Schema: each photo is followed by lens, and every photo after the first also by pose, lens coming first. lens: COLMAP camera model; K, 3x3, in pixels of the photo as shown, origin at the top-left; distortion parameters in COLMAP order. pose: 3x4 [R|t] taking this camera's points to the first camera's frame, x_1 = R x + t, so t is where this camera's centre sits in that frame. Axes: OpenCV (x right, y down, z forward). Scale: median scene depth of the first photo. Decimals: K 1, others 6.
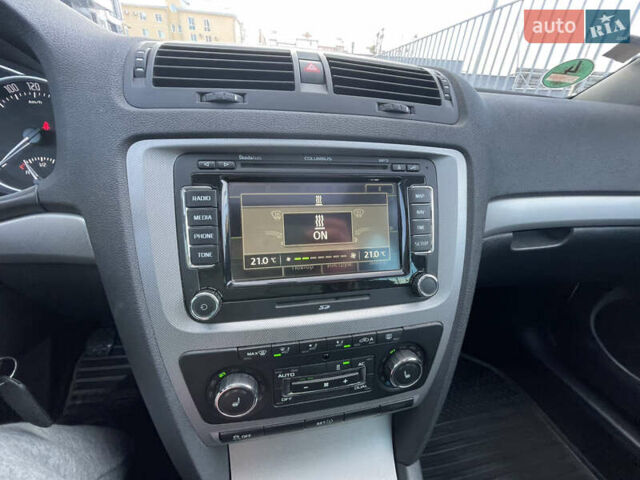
lens RADIAL K [[263.8, 0, 324.9], [0, 263.8, 236.5], [0, 0, 1]] dist [-0.000766, 0.000534]
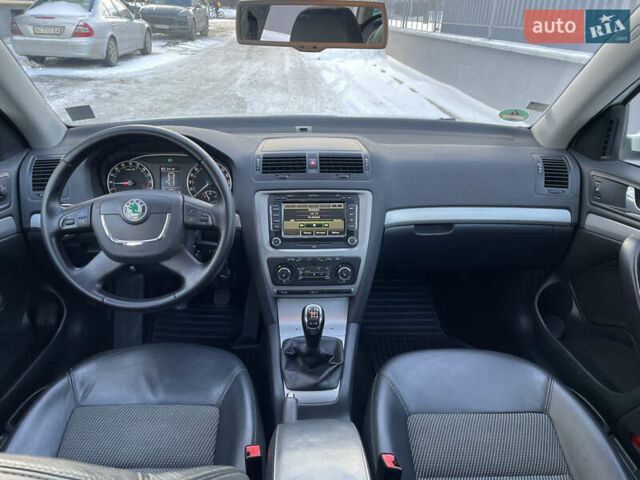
lens RADIAL K [[486.5, 0, 320.4], [0, 486.5, 240.9], [0, 0, 1]] dist [0.023746, -0.023045]
pose [[0.991255, 0.025968, -0.129382, 0.708475], [-0.029799, 0.999170, -0.027767, 0.331442], [0.128553, 0.031379, 0.991206, -4.025942]]
